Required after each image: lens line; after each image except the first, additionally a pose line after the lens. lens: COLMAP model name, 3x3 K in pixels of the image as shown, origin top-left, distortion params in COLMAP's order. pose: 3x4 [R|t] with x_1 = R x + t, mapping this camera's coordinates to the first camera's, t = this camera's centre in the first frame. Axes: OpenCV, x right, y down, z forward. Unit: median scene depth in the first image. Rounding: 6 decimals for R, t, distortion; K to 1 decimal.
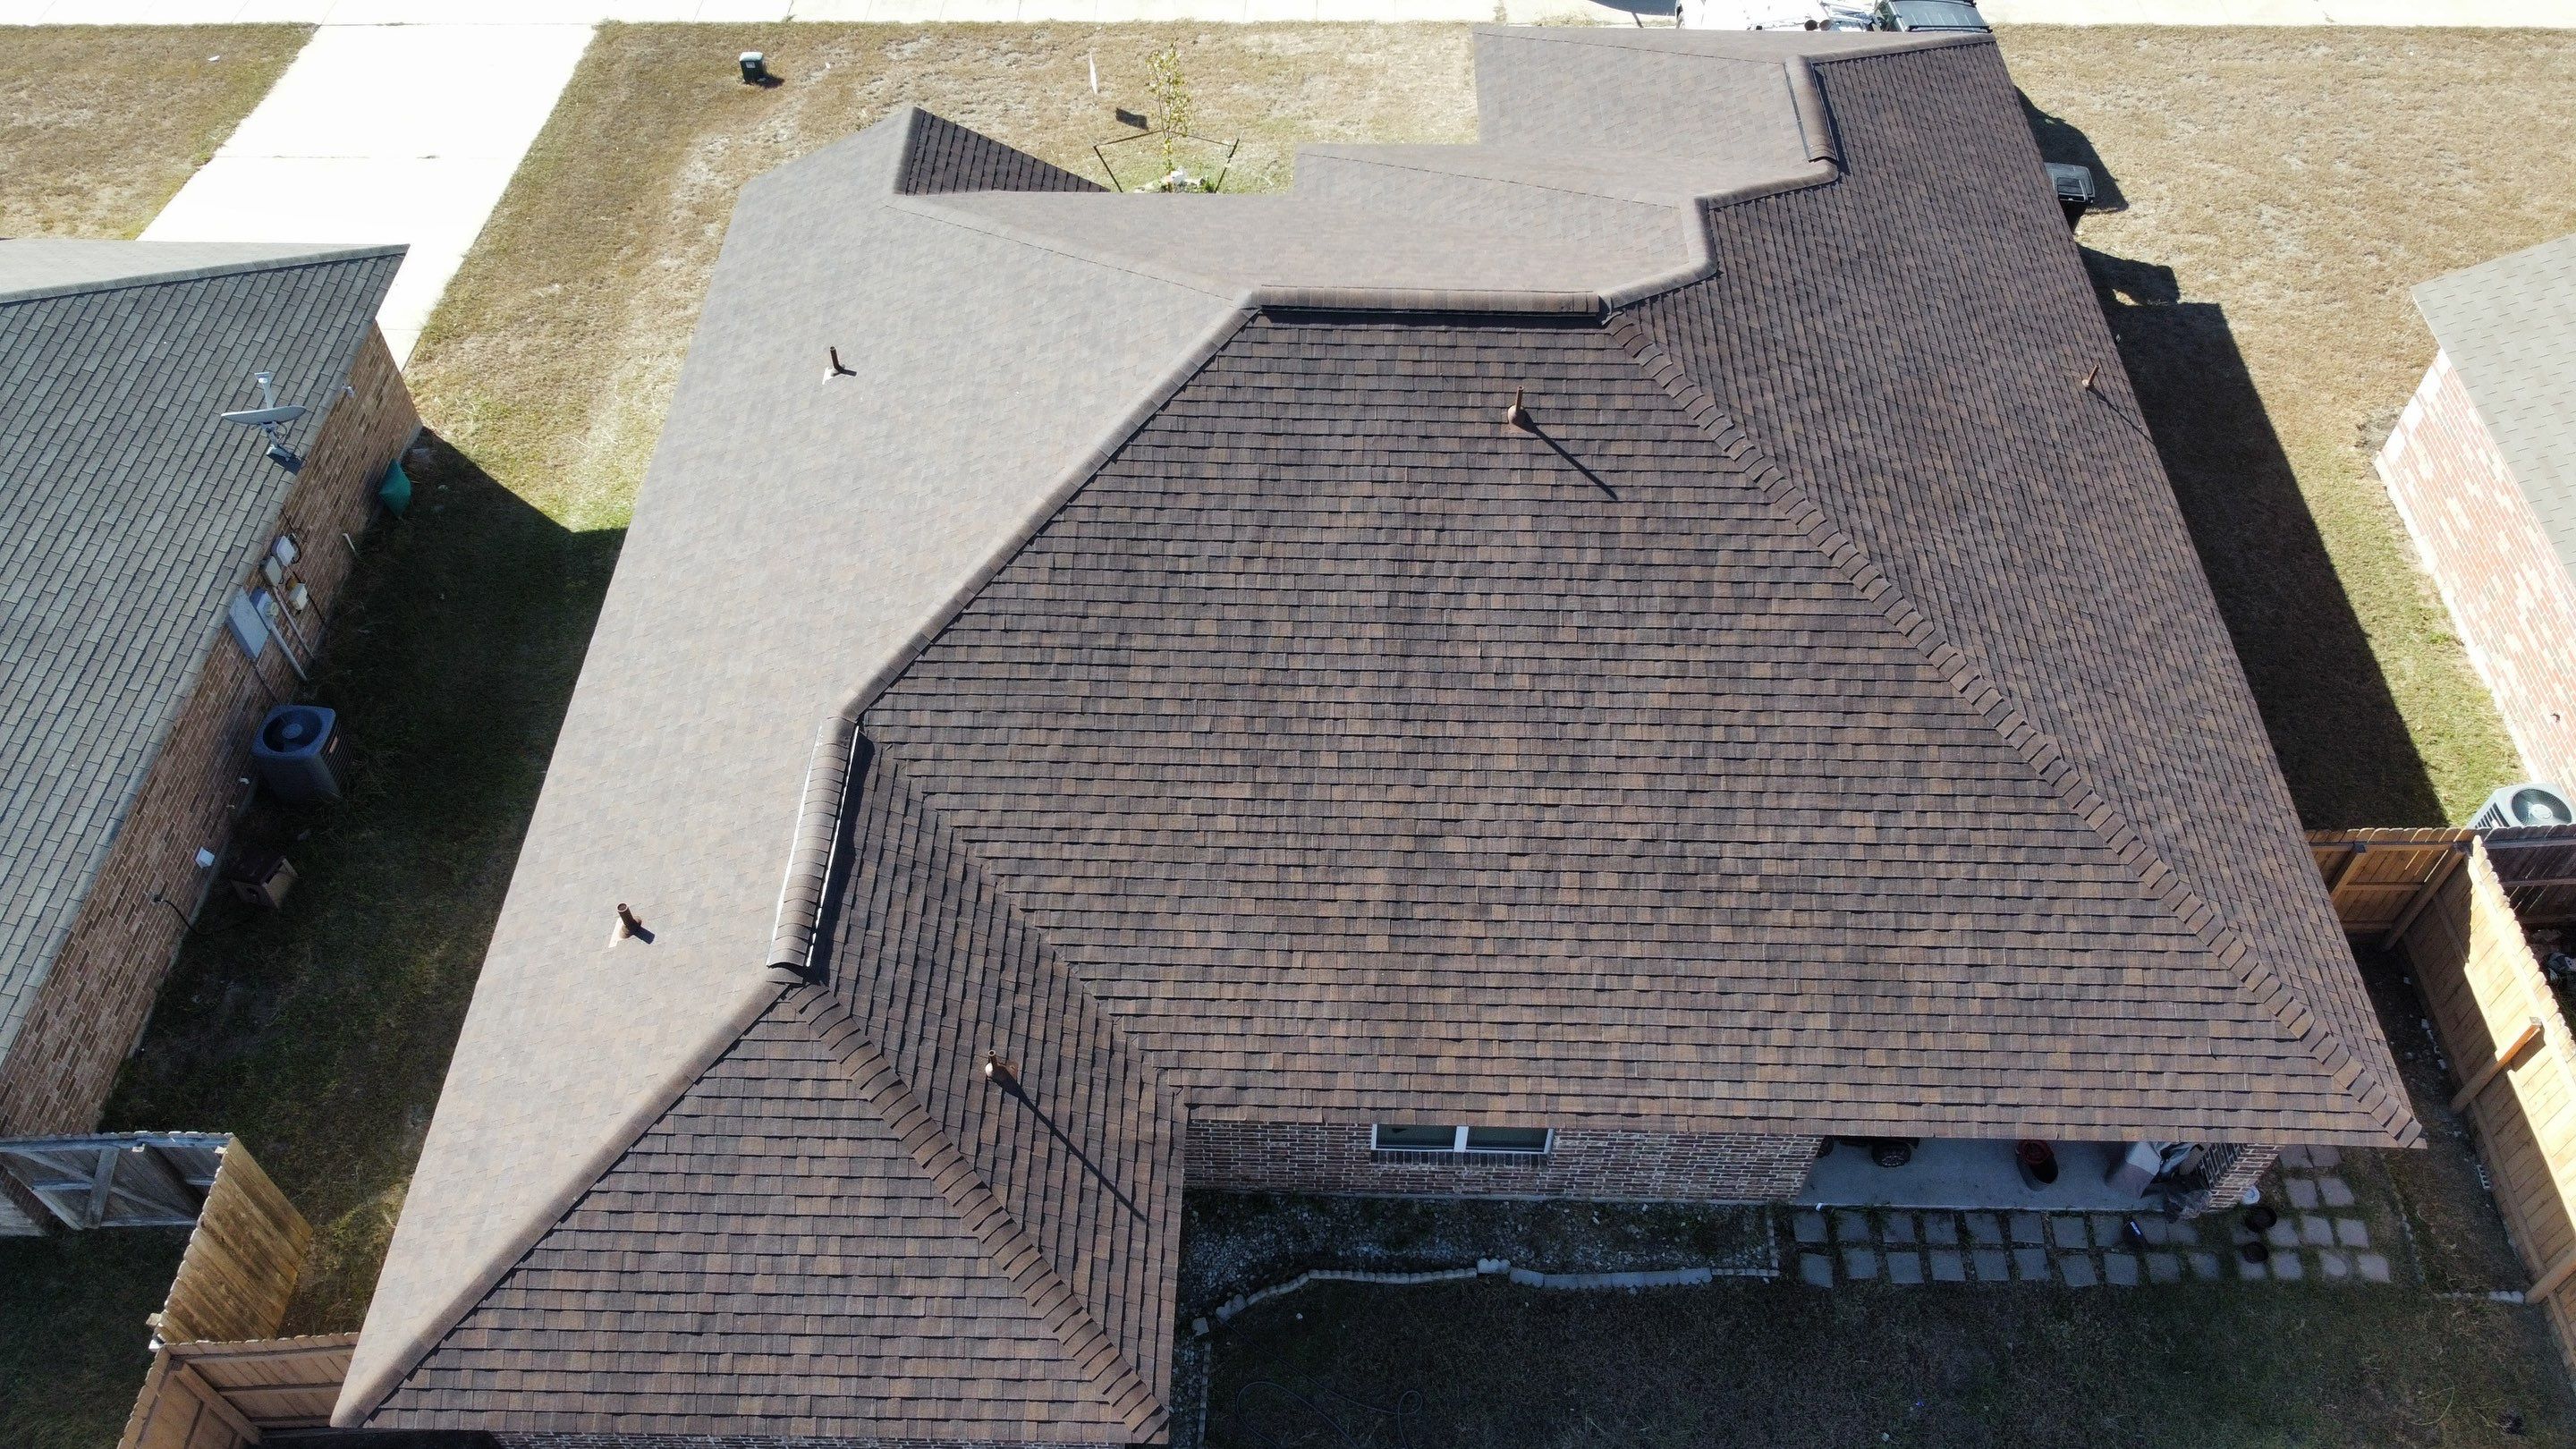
lens RADIAL K [[1948.6, 0, 1292.7], [0, 1948.6, 731.7], [0, 0, 1]] dist [0.006604, -0.015887]
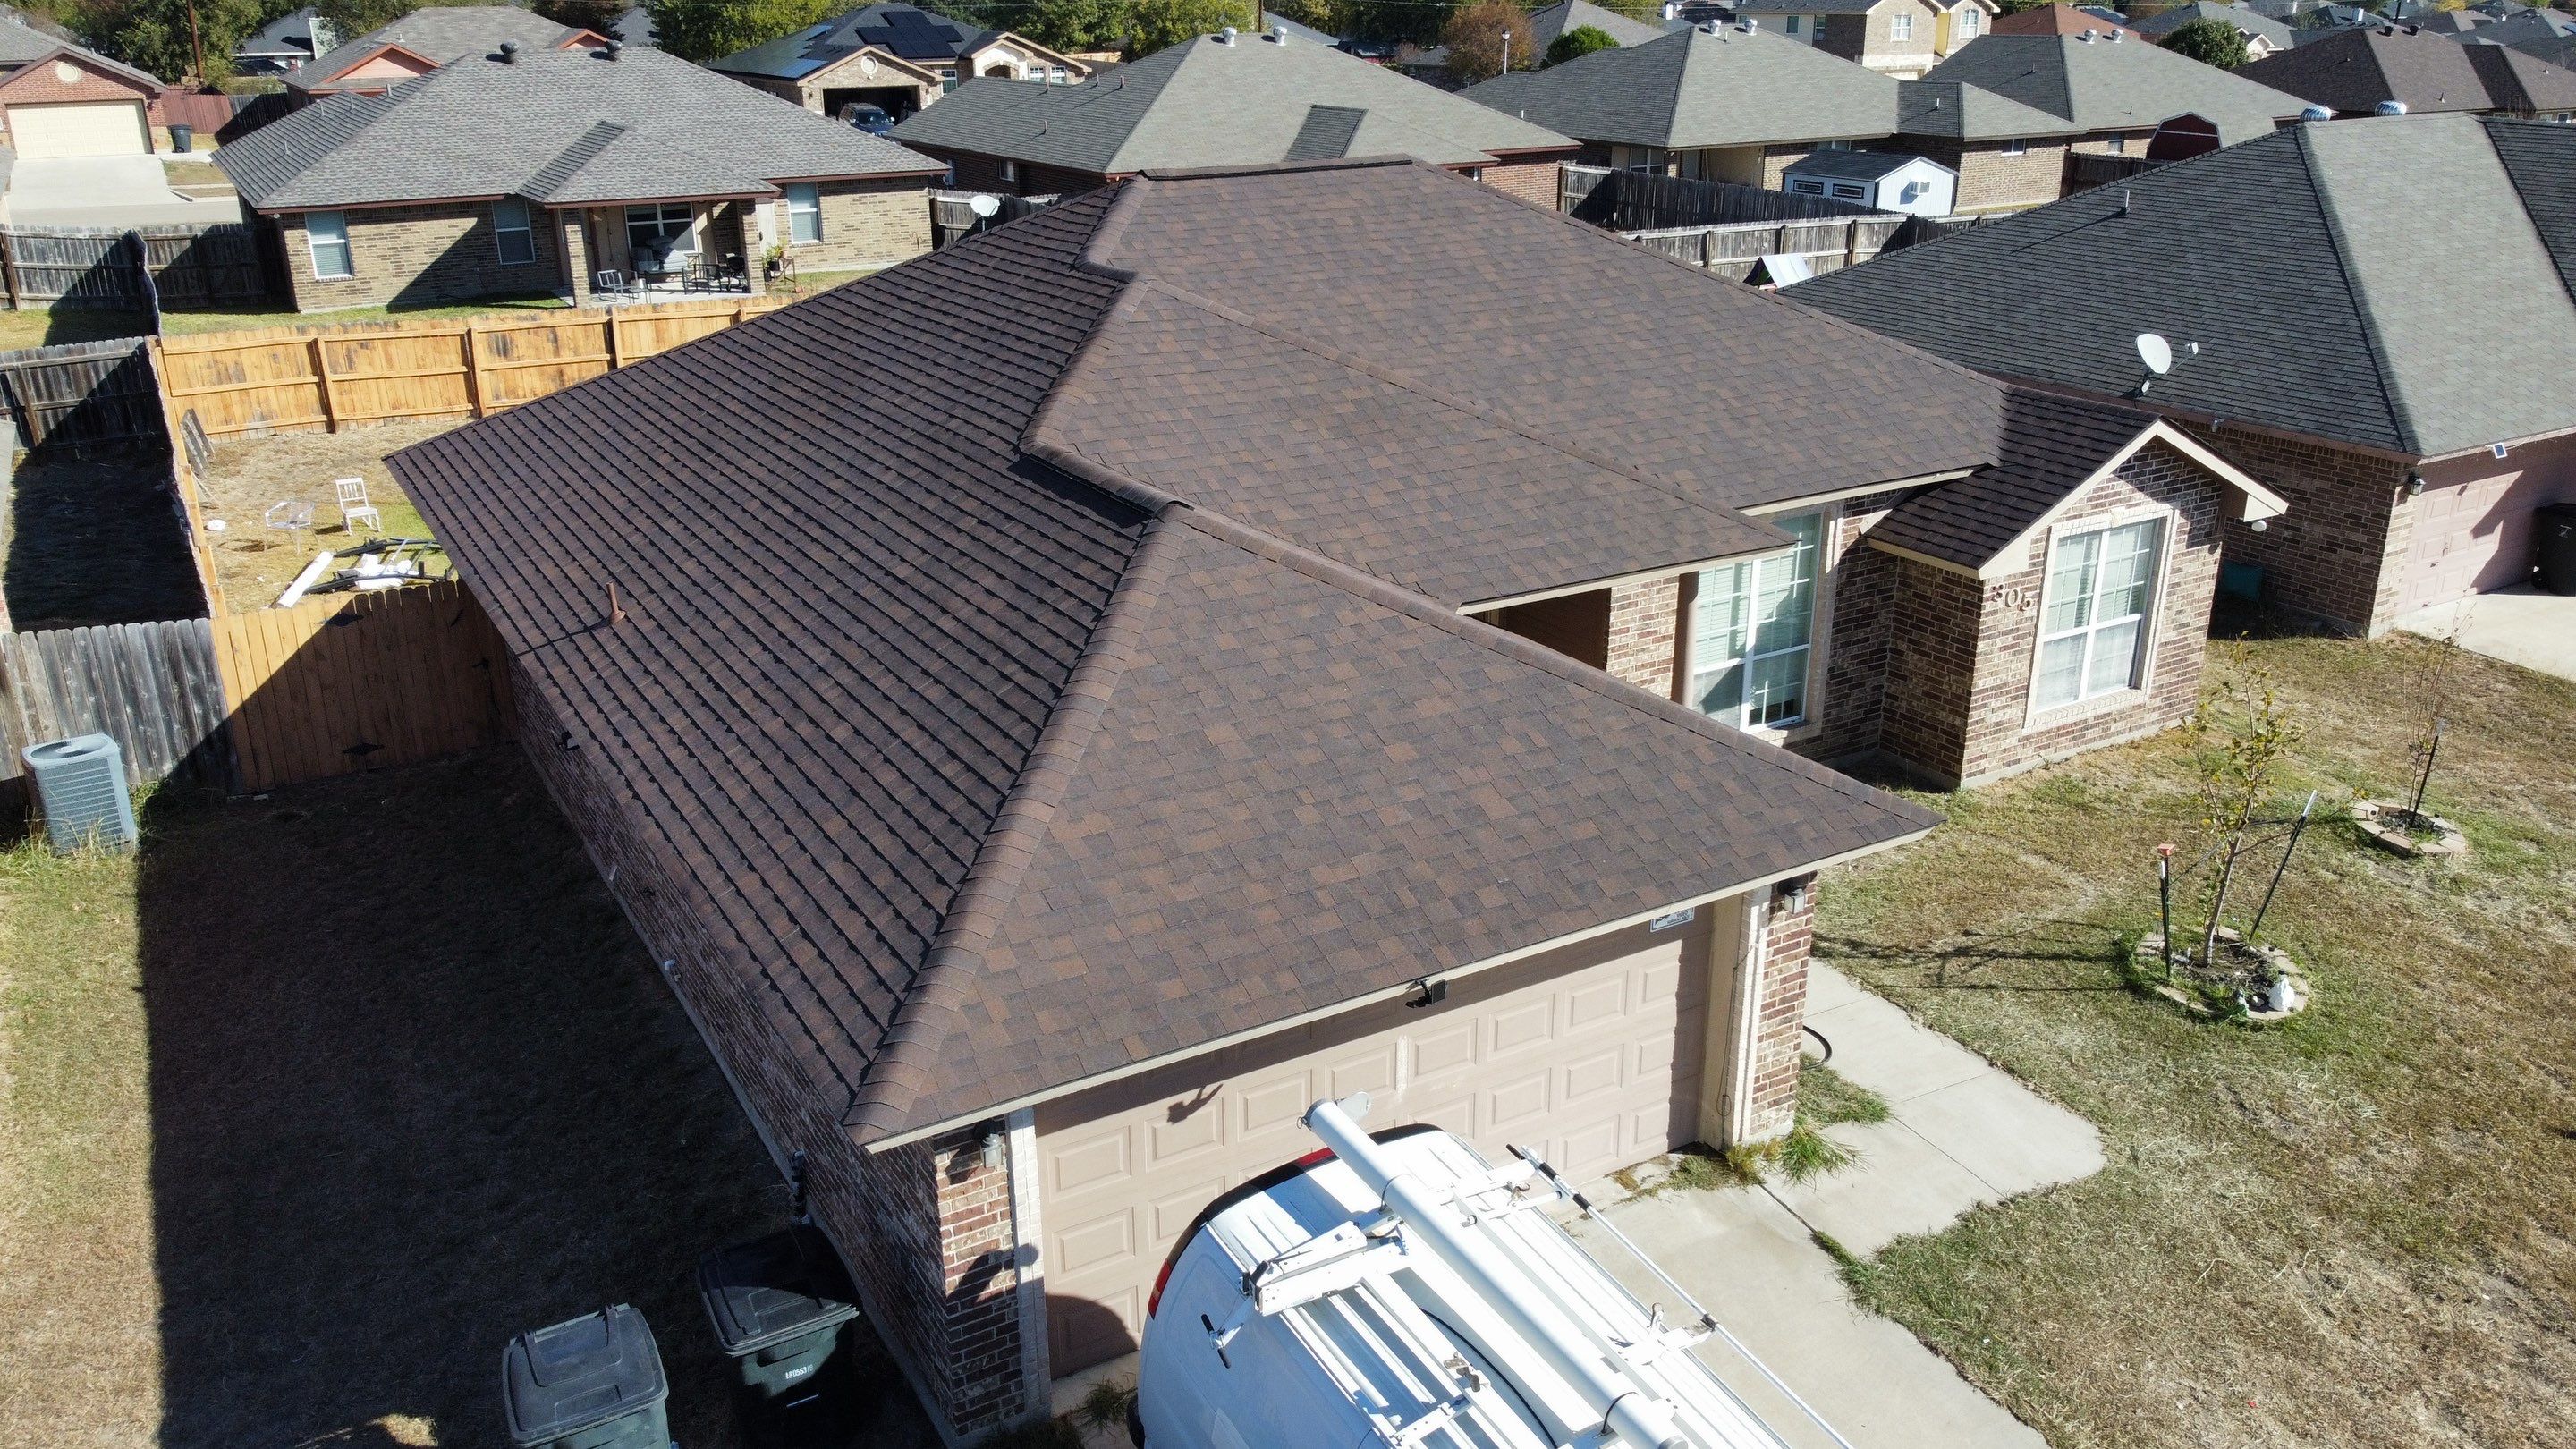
lens RADIAL K [[1948.6, 0, 1285.1], [0, 1948.6, 744.6], [0, 0, 1]] dist [0.006604, -0.015887]
pose [[-0.854422, 0.193937, -0.482028, 0.663965], [-0.394632, 0.361244, 0.844848, -1.041155], [0.337977, 0.912081, -0.232122, 1.554242]]
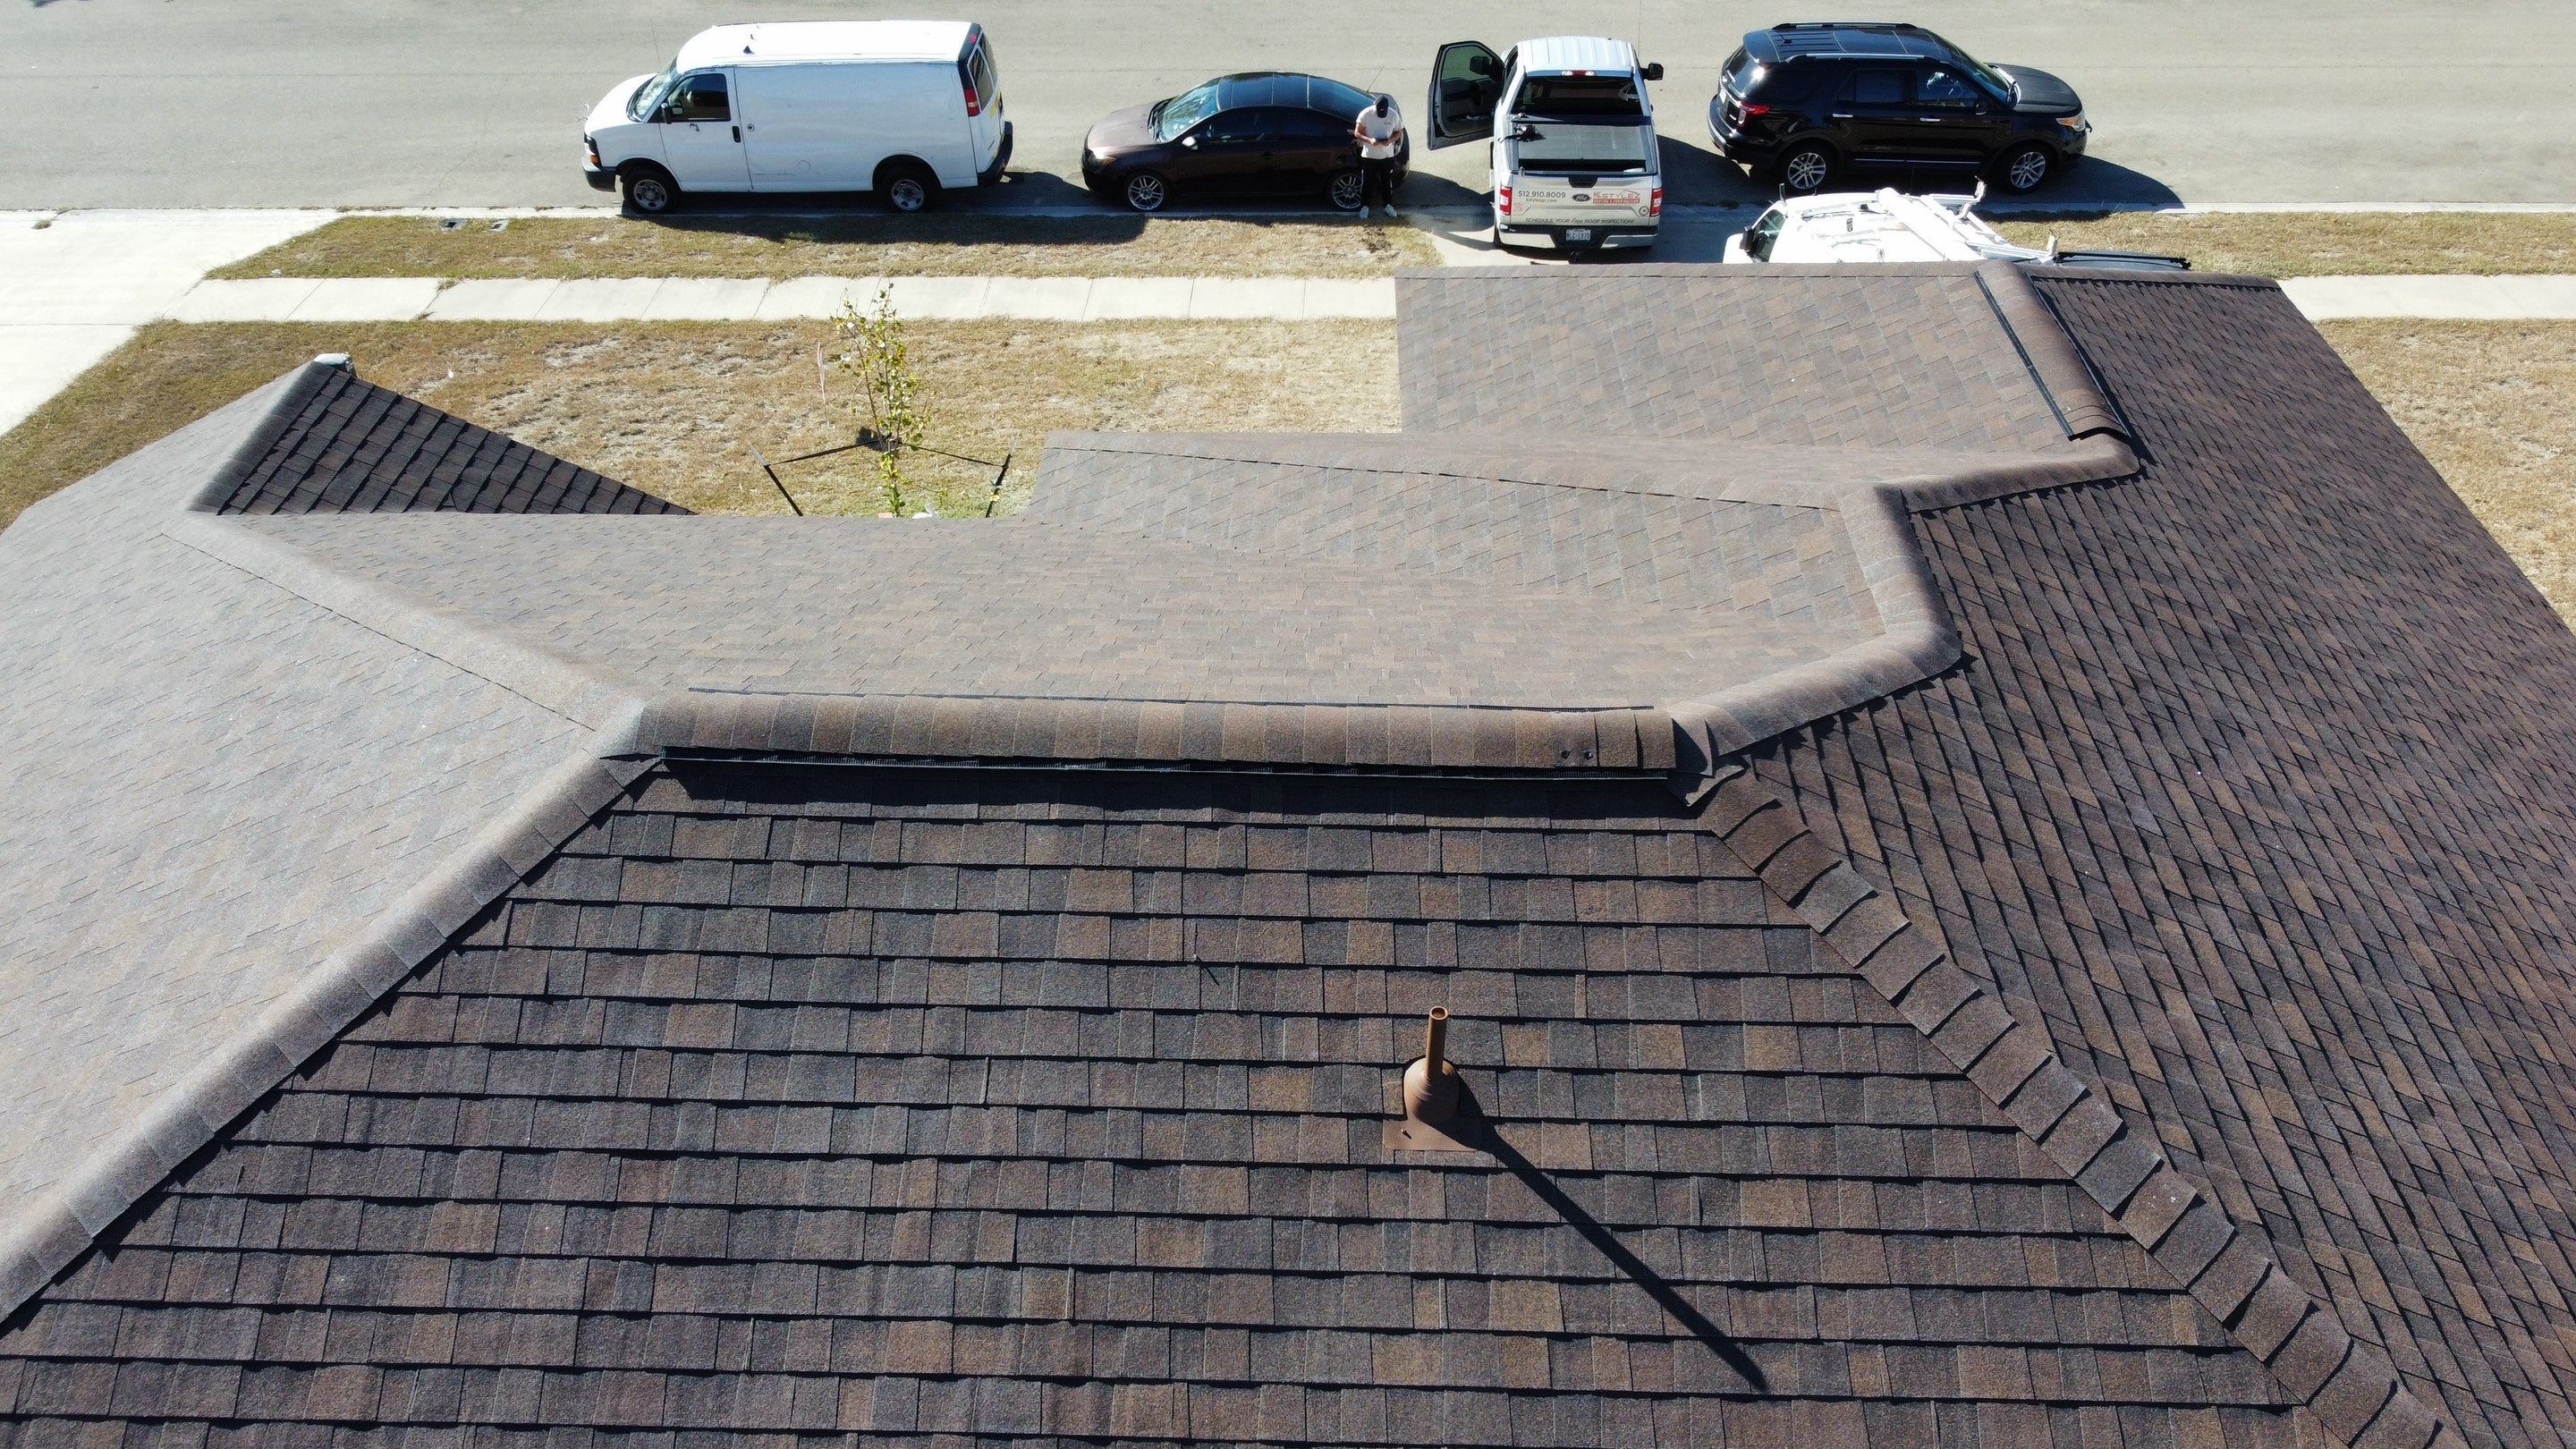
lens RADIAL K [[1948.6, 0, 1283.2], [0, 1948.6, 738.5], [0, 0, 1]] dist [0.006604, -0.015887]
pose [[0.999991, -0.000389, -0.004284, 0.090664], [-0.000481, 0.979527, -0.201315, -0.151770], [0.004274, 0.201315, 0.979517, 0.667037]]
